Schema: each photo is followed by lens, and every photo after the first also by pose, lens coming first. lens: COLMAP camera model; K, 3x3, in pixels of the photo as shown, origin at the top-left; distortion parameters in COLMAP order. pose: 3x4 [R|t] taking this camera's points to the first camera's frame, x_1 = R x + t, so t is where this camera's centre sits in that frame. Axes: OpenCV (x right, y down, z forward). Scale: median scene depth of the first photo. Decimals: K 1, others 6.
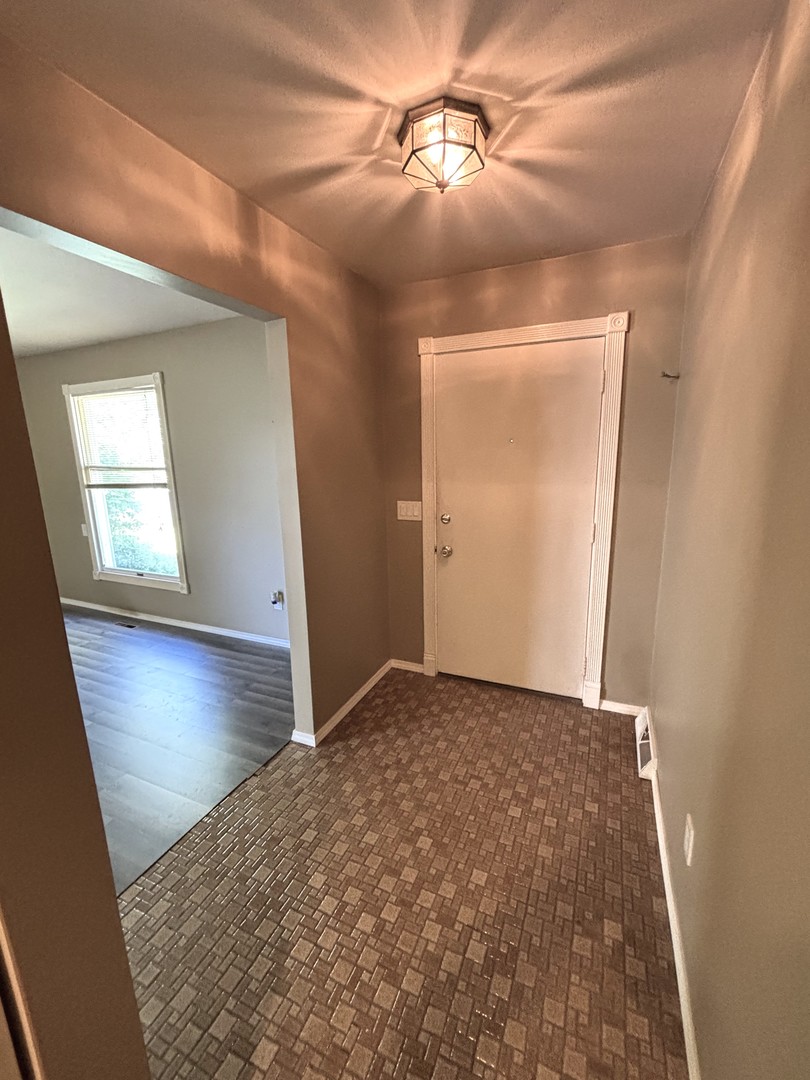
lens RADIAL K [[445.6, 0, 405.5], [0, 445.6, 542.5], [0, 0, 1]] dist [-0.000248, 0.000003]
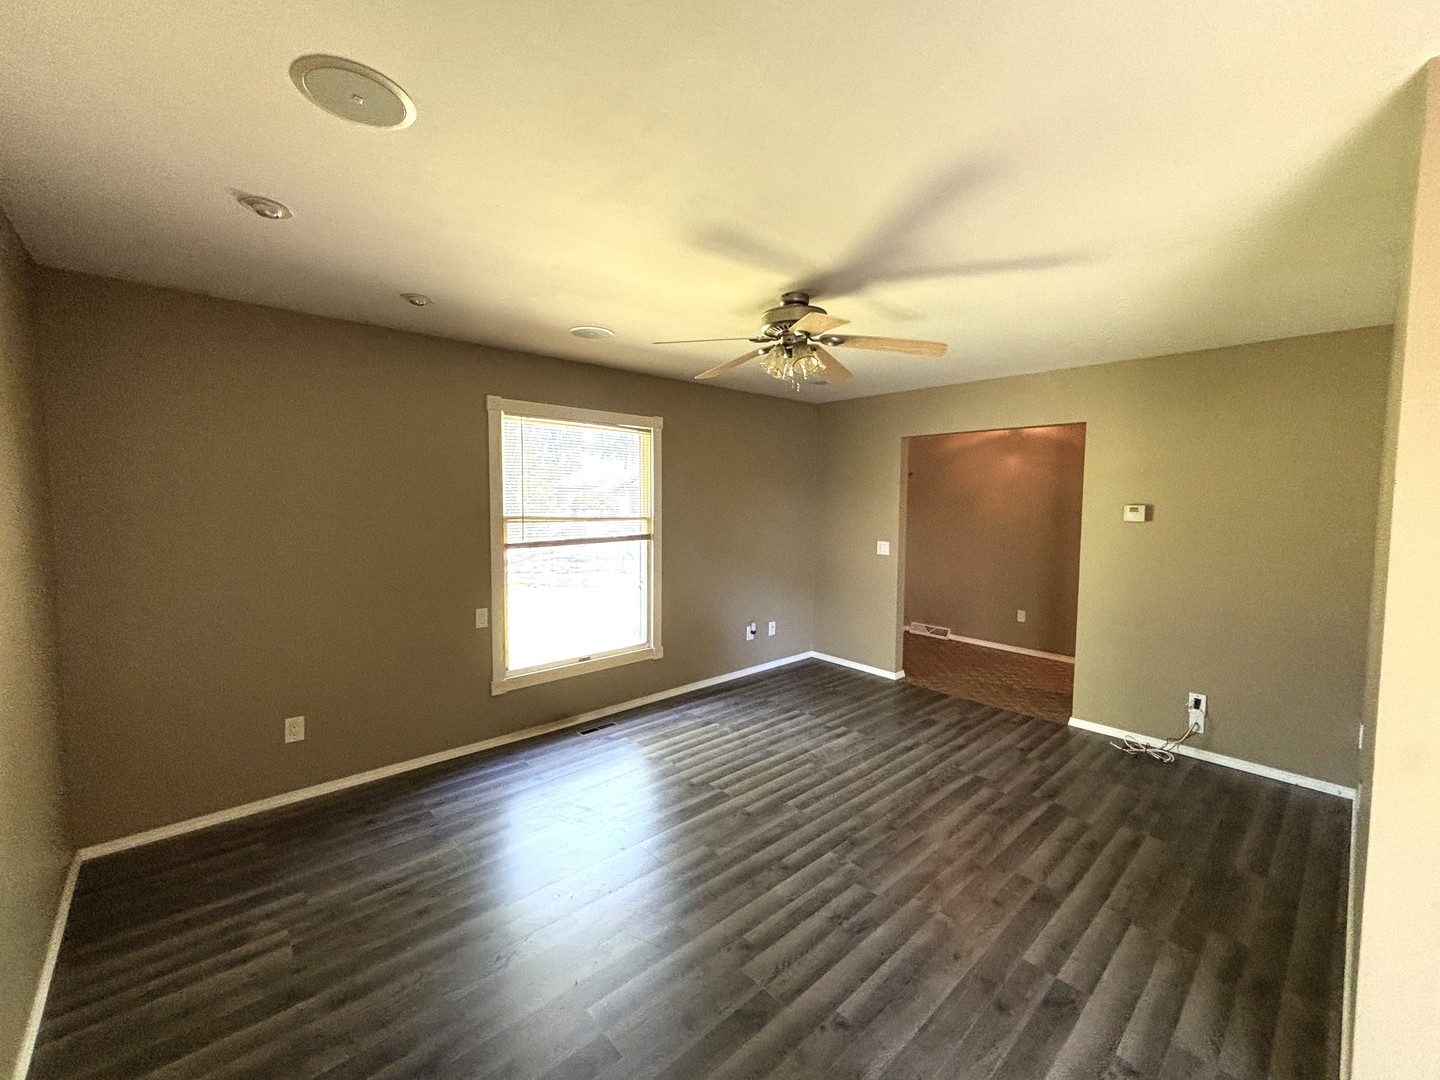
lens RADIAL K [[594.1, 0, 721.2], [0, 594.1, 538.1], [0, 0, 1]] dist [-0.000248, 0.000003]
pose [[0.393297, -0.037843, 0.918632, -1.465482], [0.169622, 0.984988, -0.032044, -0.059634], [-0.903629, 0.168424, 0.393812, 0.382402]]
